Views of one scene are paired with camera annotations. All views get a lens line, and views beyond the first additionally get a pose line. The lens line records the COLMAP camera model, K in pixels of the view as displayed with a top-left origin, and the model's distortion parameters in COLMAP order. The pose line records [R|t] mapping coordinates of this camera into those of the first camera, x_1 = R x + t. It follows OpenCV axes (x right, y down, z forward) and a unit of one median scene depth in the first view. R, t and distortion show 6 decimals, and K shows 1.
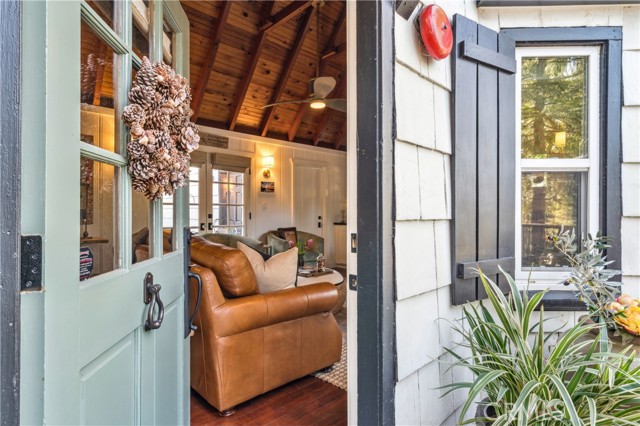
lens RADIAL K [[337.1, 0, 320.0], [0, 337.1, 213.0], [0, 0, 1]] dist [-0.000662, -0.000065]
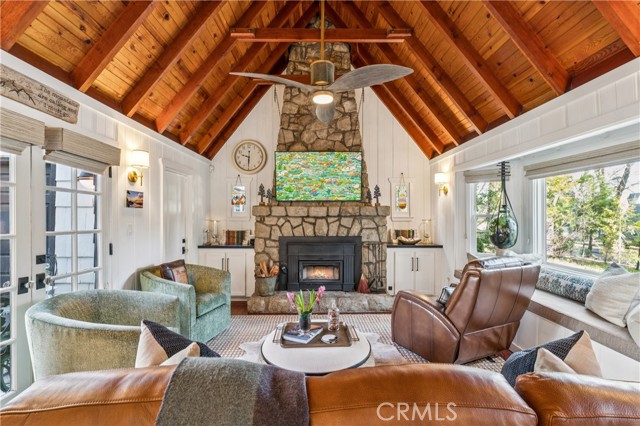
lens RADIAL K [[291.8, 0, 320.0], [0, 291.8, 213.0], [0, 0, 1]] dist [0.011441, -0.000031]
pose [[0.684818, 0.011282, 0.728626, -0.319428], [0.004357, 0.999799, -0.019576, -0.040623], [-0.728701, 0.016581, 0.684632, 0.387252]]
